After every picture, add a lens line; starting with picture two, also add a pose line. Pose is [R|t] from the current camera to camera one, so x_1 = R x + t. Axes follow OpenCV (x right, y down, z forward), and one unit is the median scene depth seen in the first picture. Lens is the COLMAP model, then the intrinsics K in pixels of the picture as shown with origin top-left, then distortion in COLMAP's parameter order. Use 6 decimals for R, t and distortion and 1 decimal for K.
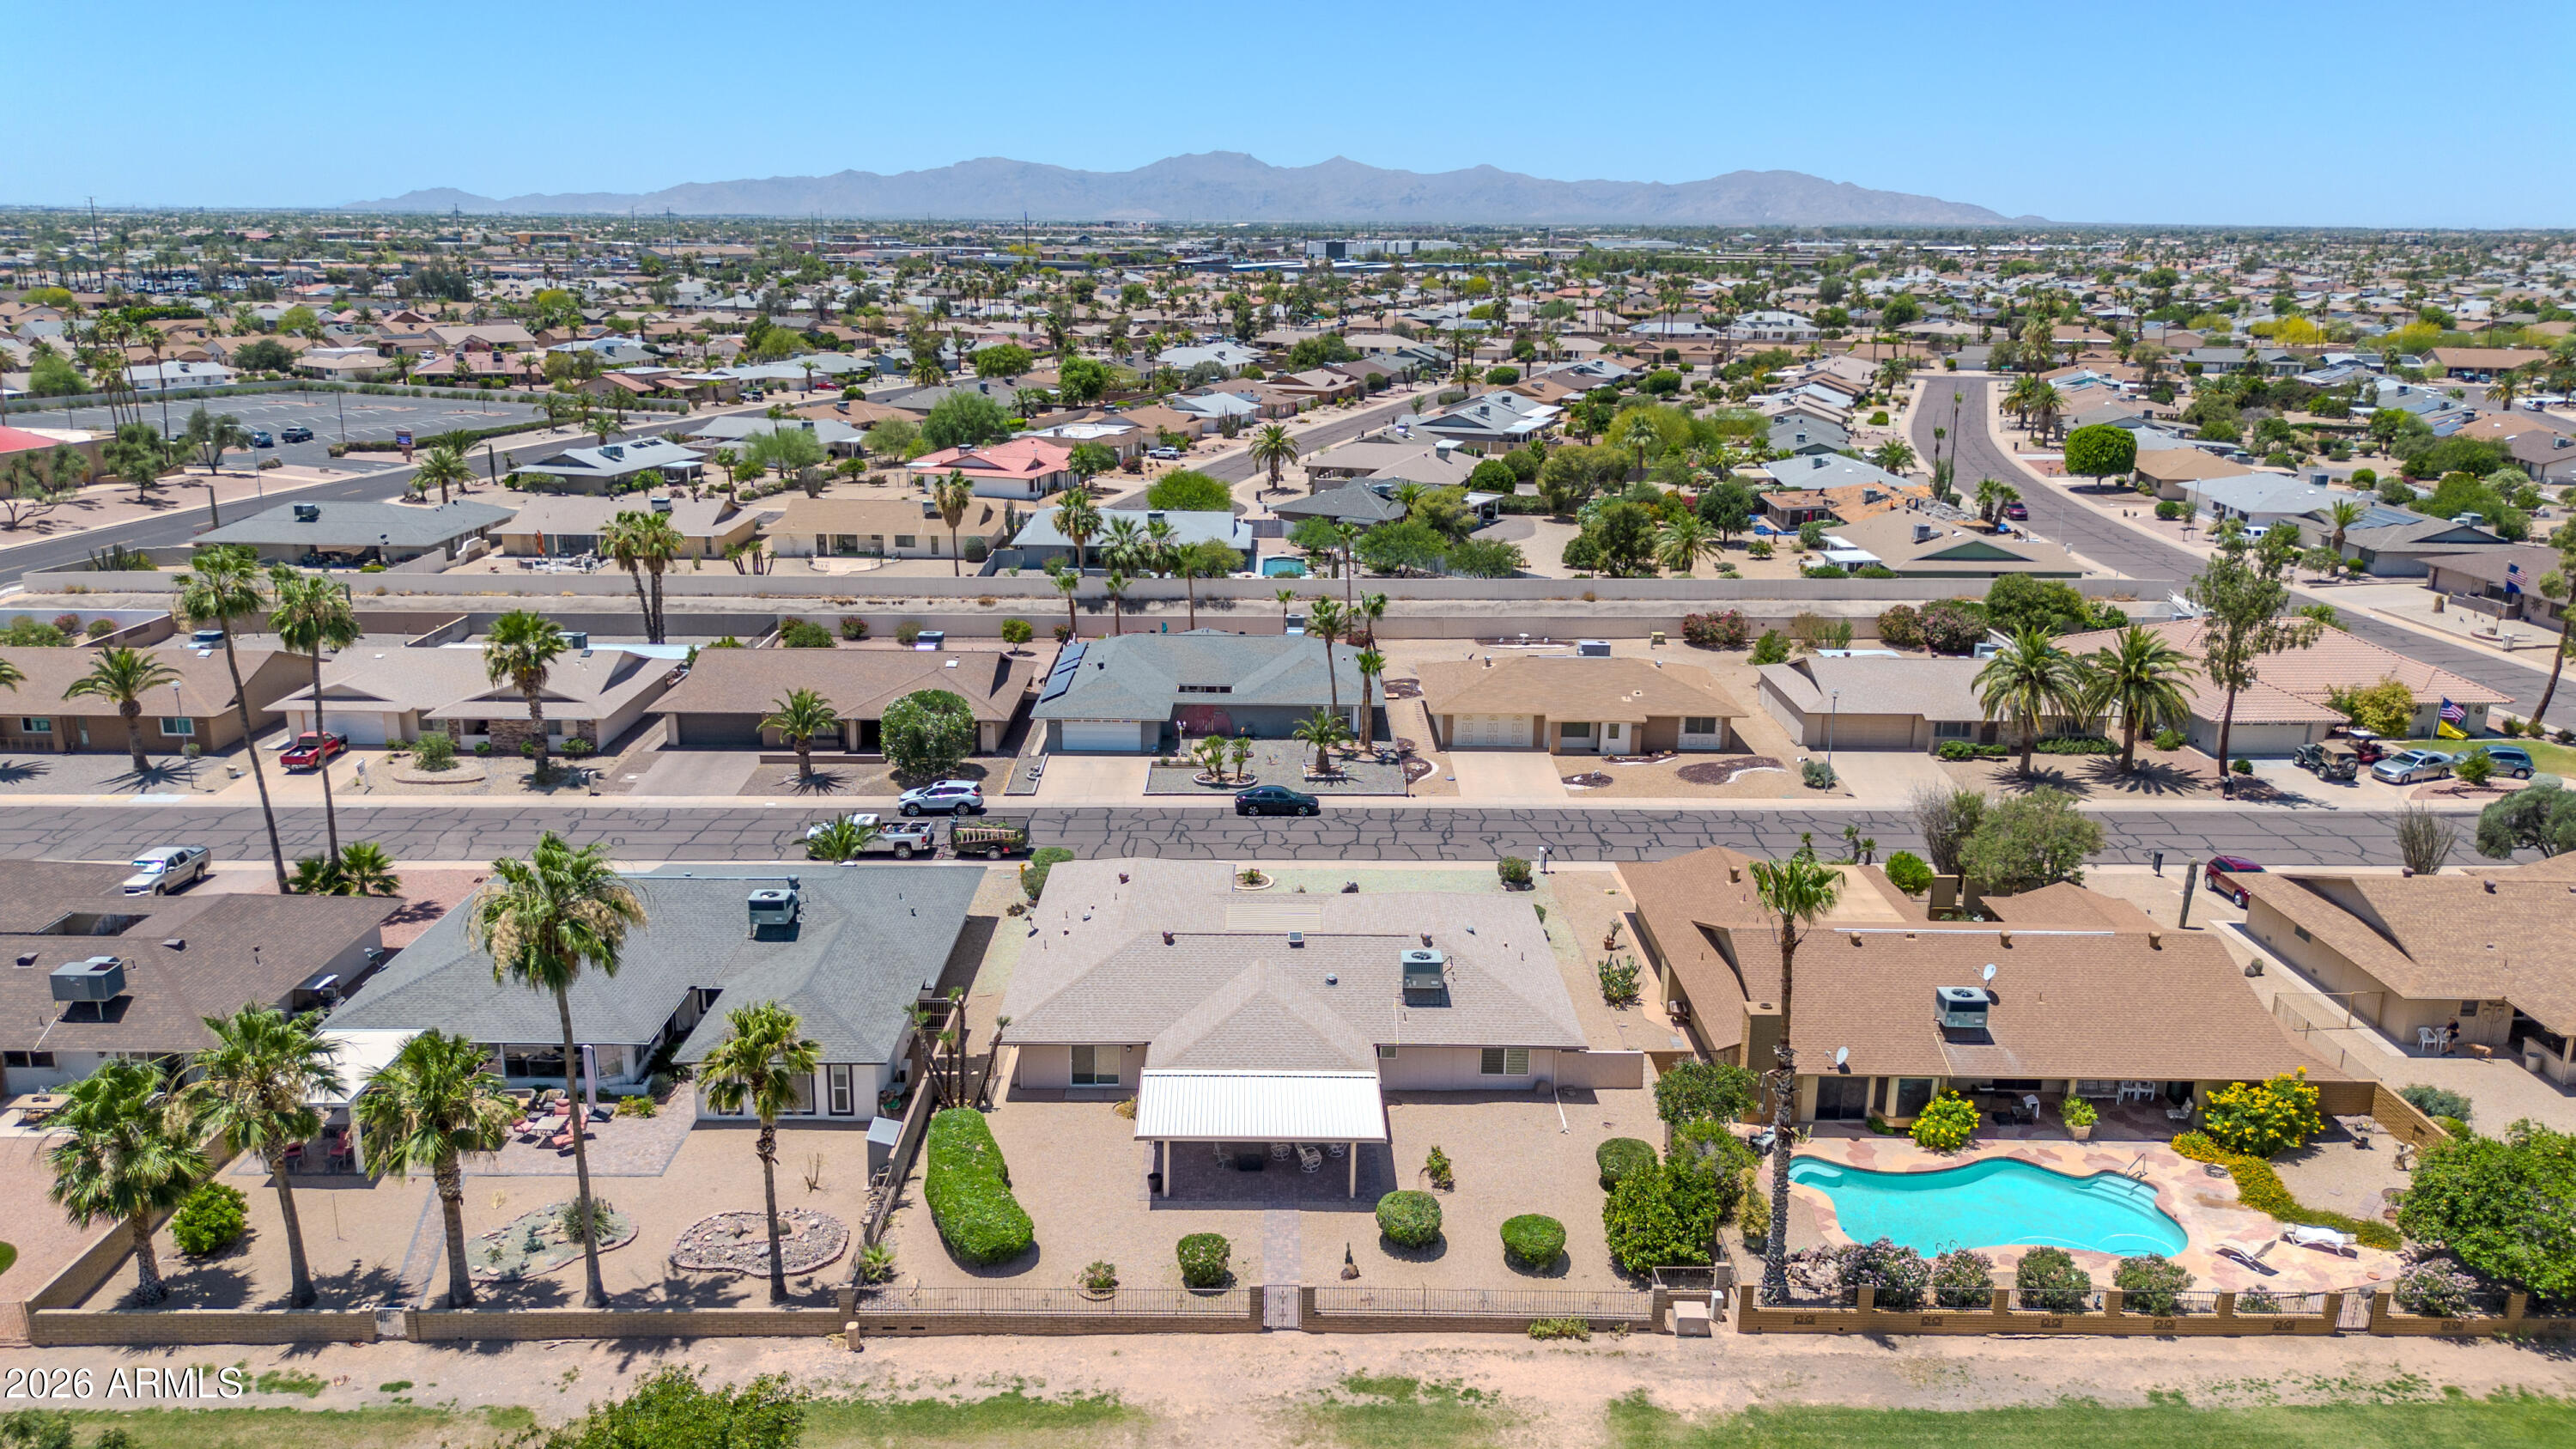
lens RADIAL K [[1835.5, 0, 1287.7], [0, 1835.5, 708.3], [0, 0, 1]] dist [0.070184, -0.077131]
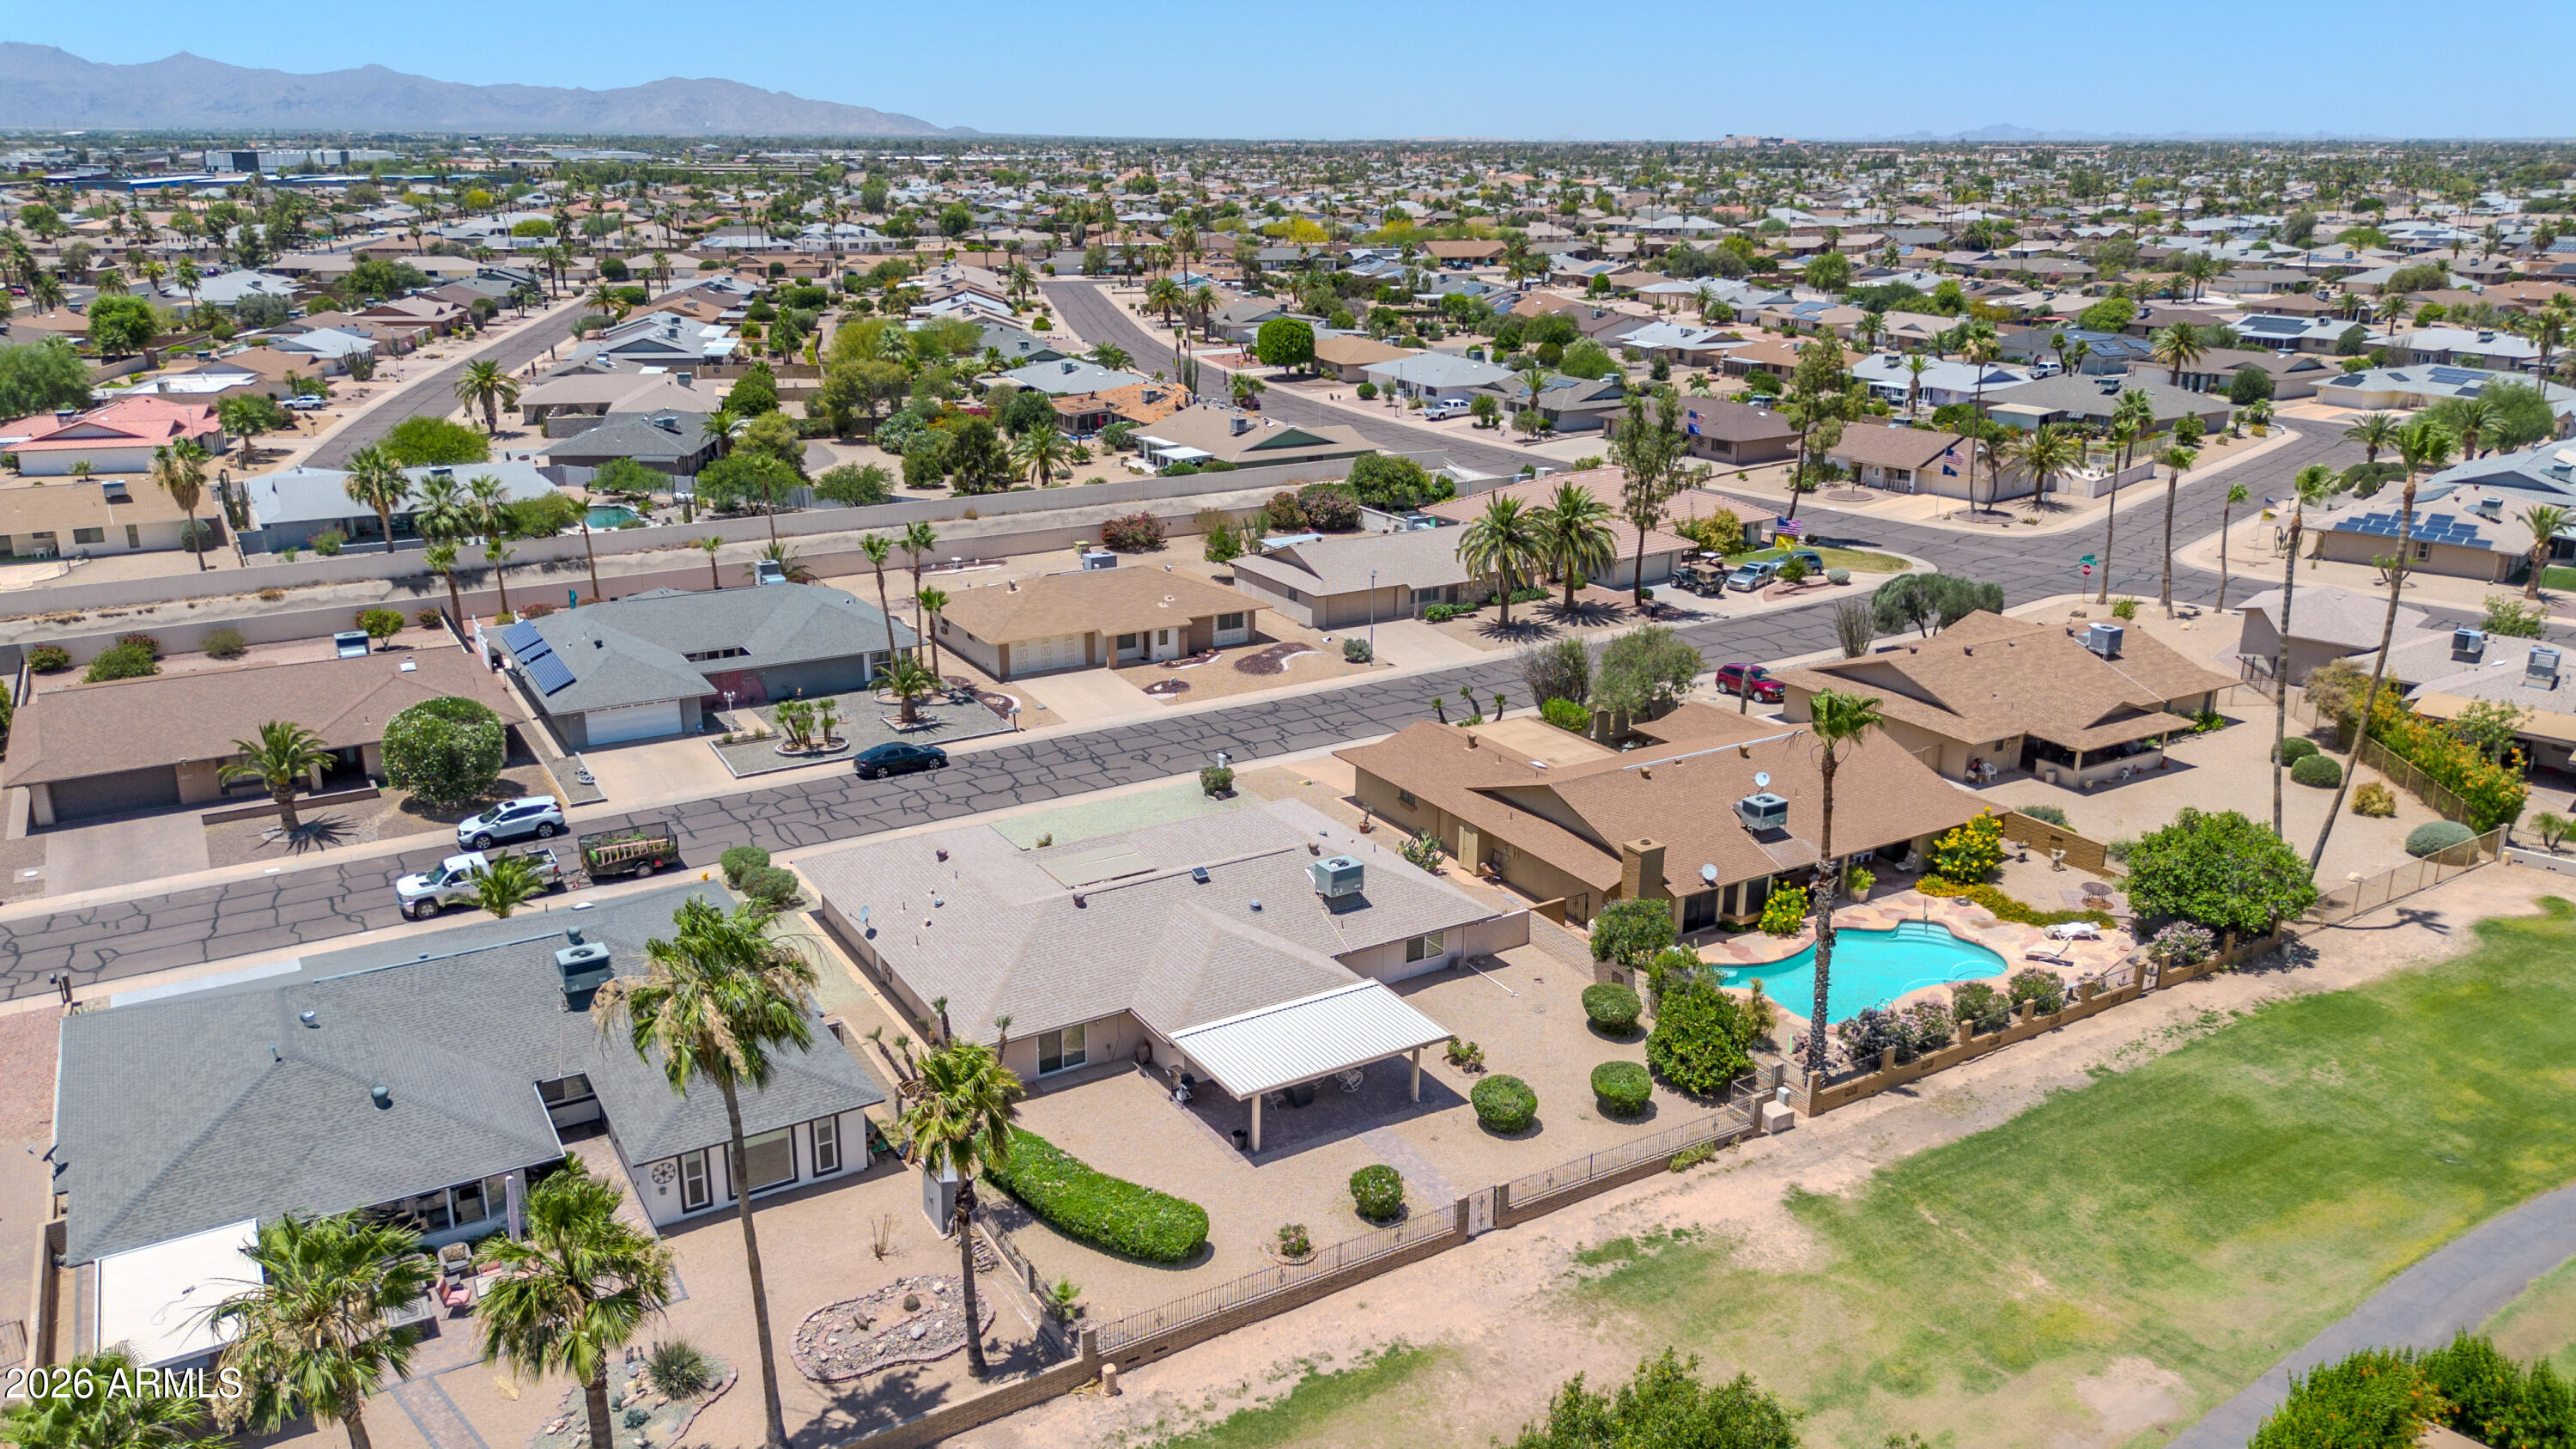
lens RADIAL K [[1835.5, 0, 1287.7], [0, 1835.5, 708.3], [0, 0, 1]] dist [0.070184, -0.077131]
pose [[0.858959, -0.155263, 0.487937, -0.270511], [0.133491, 0.987869, 0.079348, -0.020520], [-0.494337, -0.003021, 0.869265, 0.089193]]
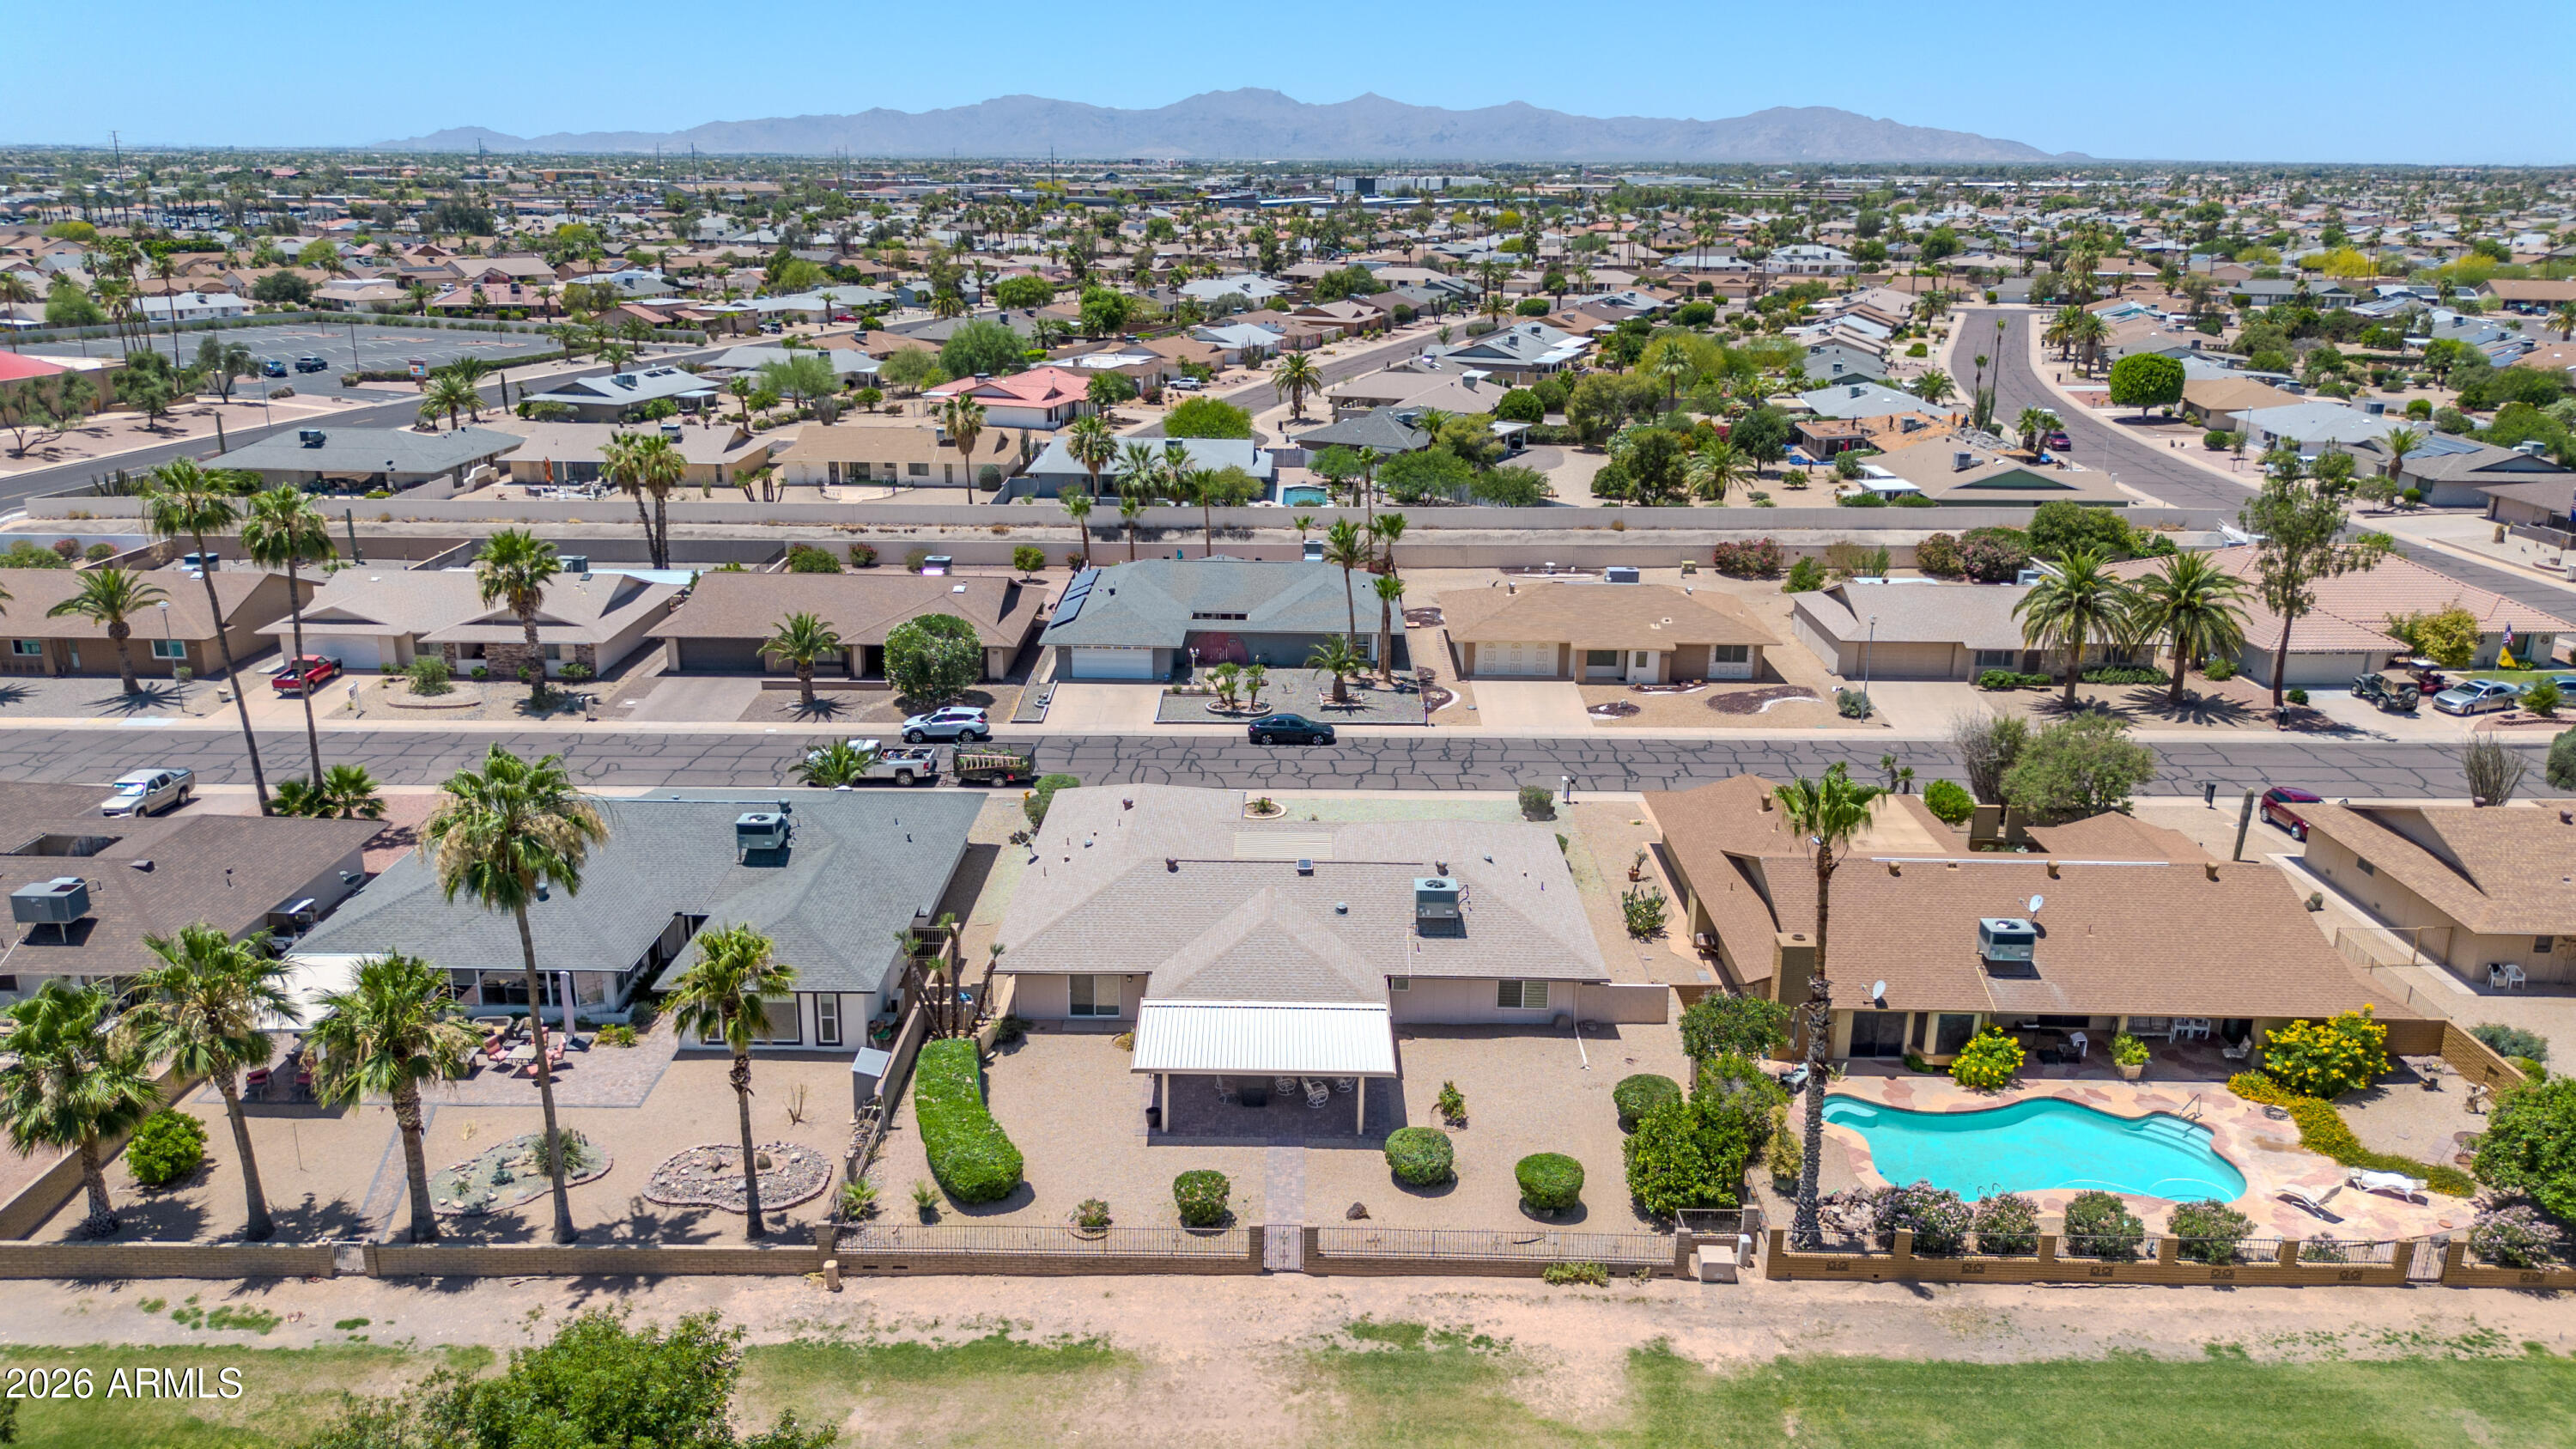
lens RADIAL K [[1835.5, 0, 1287.7], [0, 1835.5, 708.3], [0, 0, 1]] dist [0.070184, -0.077131]
pose [[0.999879, 0.003245, -0.015192, 0.006363], [-0.002776, 0.999523, 0.030753, 0.009095], [0.015284, -0.030707, 0.999412, 0.031271]]
